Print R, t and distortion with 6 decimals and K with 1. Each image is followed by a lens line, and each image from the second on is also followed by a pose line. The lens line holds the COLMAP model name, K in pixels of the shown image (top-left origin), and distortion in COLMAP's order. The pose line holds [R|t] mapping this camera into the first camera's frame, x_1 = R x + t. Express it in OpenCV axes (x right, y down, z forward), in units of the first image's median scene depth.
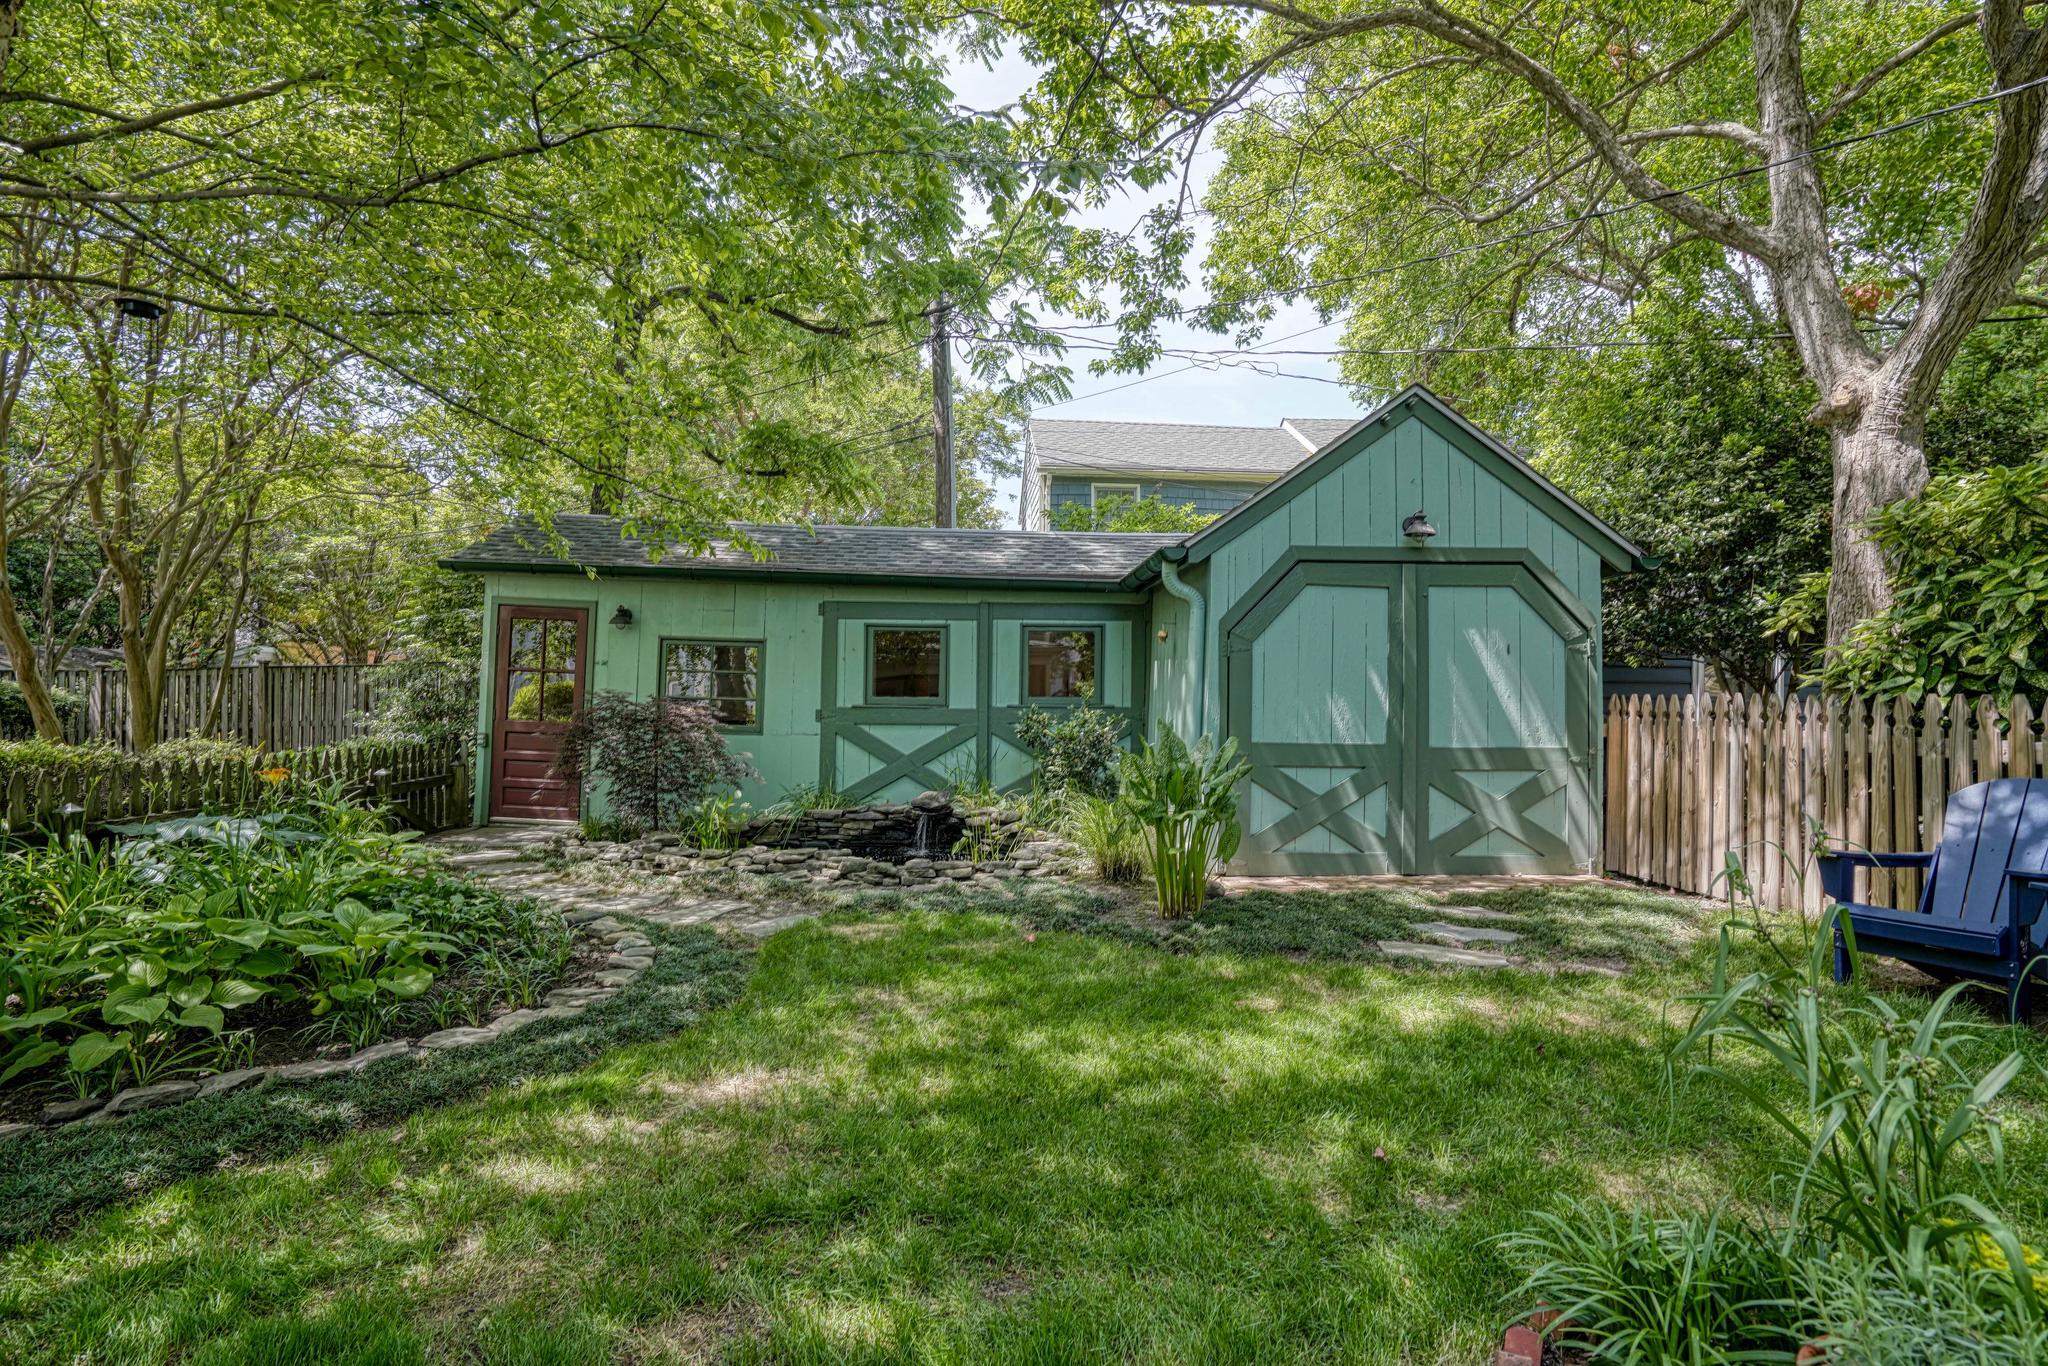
lens RADIAL K [[943.9, 0, 1012.8], [0, 943.9, 691.2], [0, 0, 1]] dist [-0.051832, 0.014416]
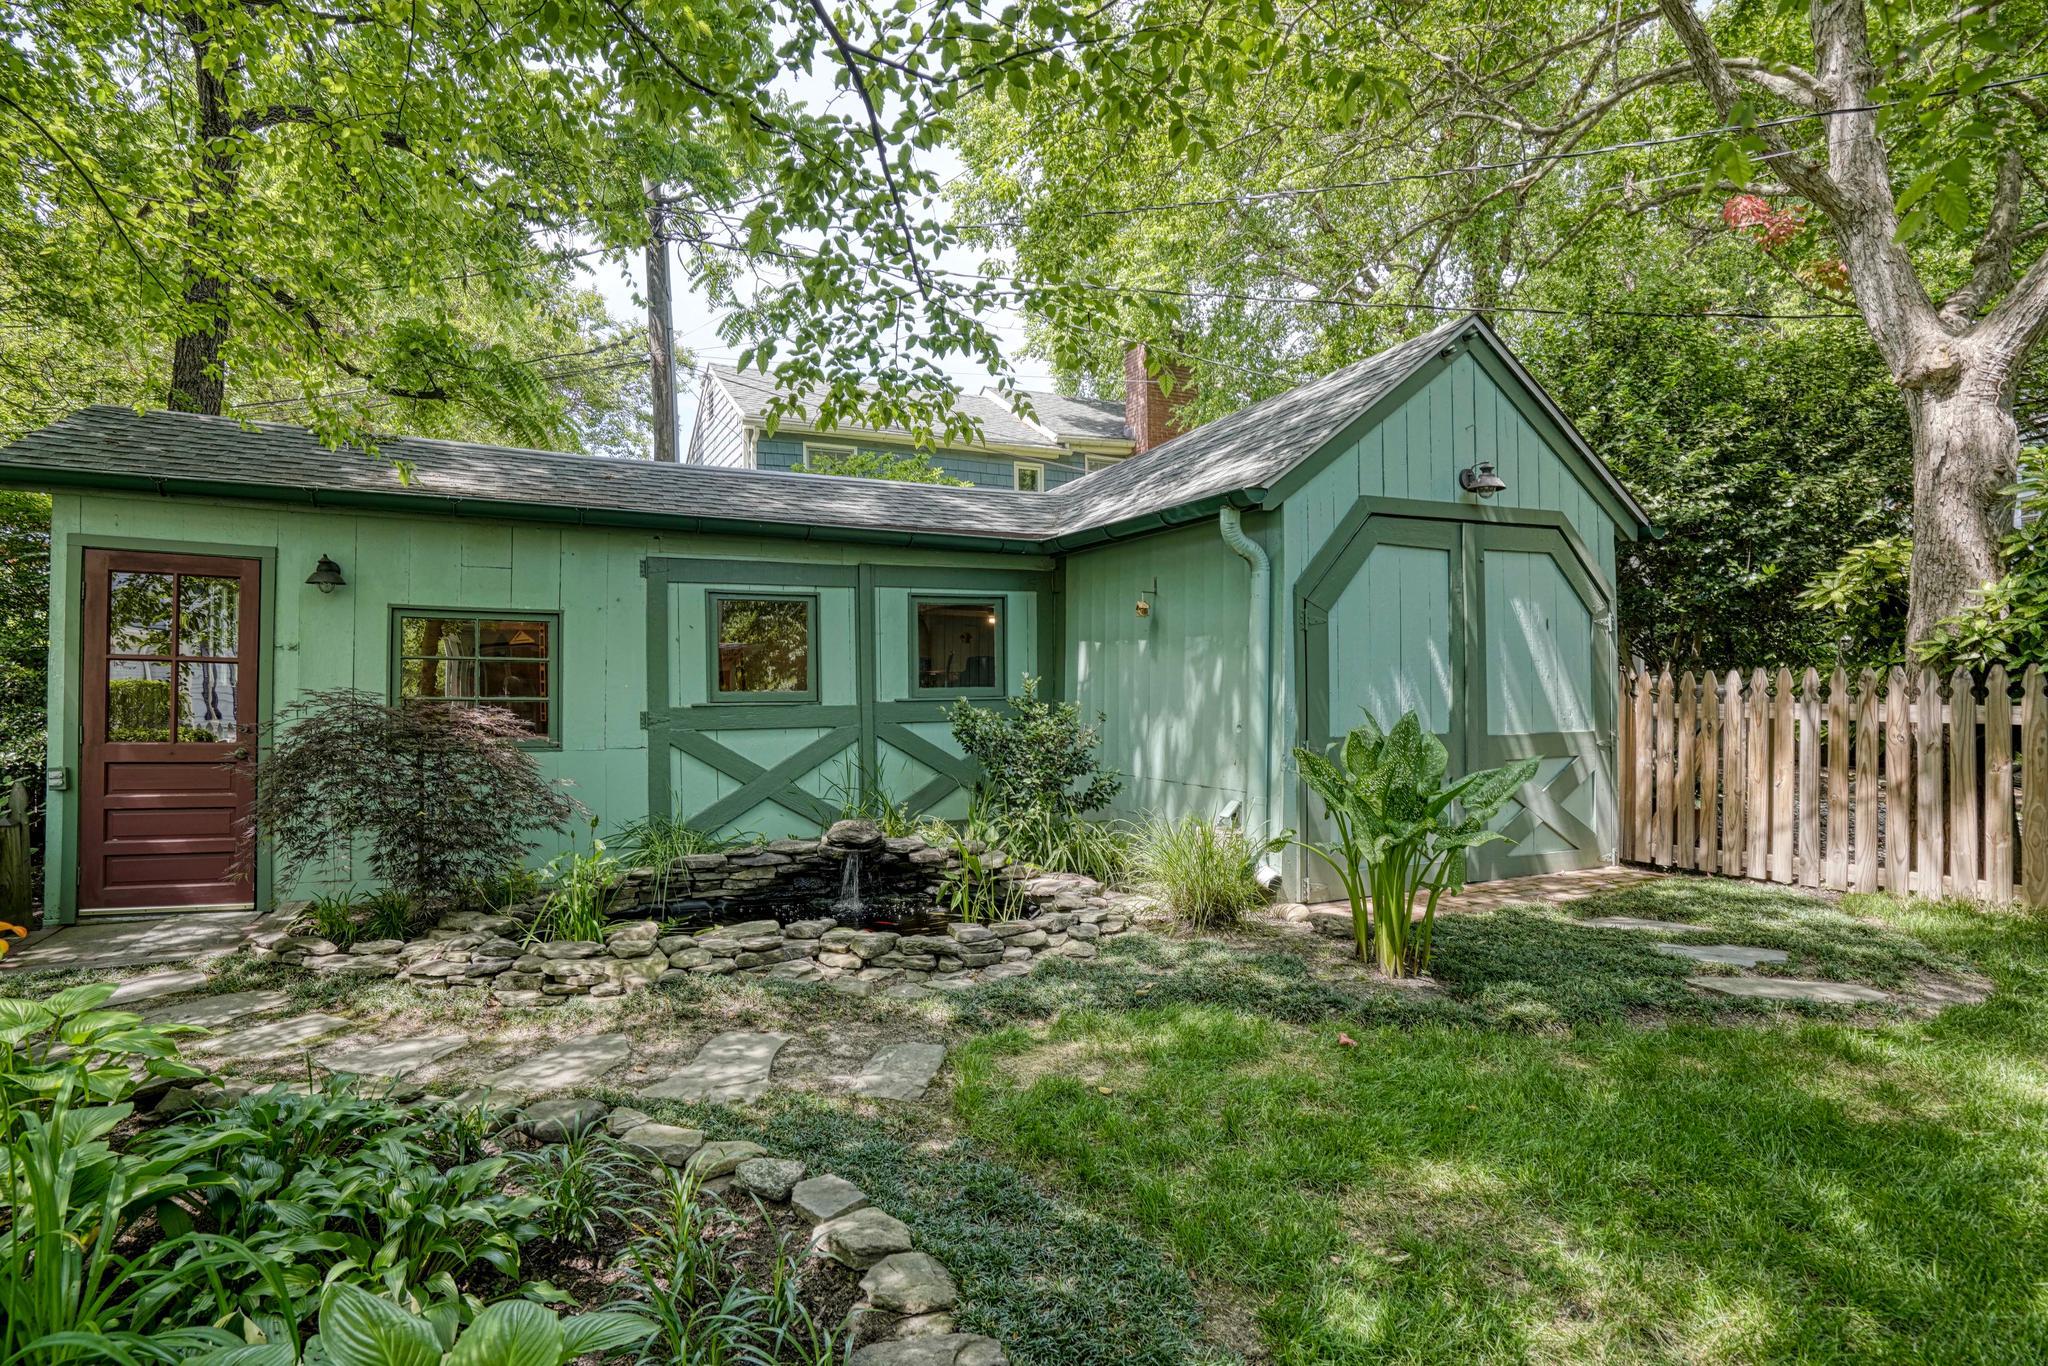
lens RADIAL K [[954.2, 0, 881.4], [0, 954.2, 719.8], [0, 0, 1]] dist [-0.044156, 0.008797]
pose [[0.936777, -0.029103, 0.348714, -0.387244], [0.017449, 0.999181, 0.036514, 0.003750], [-0.349491, -0.028121, 0.936518, 0.372319]]
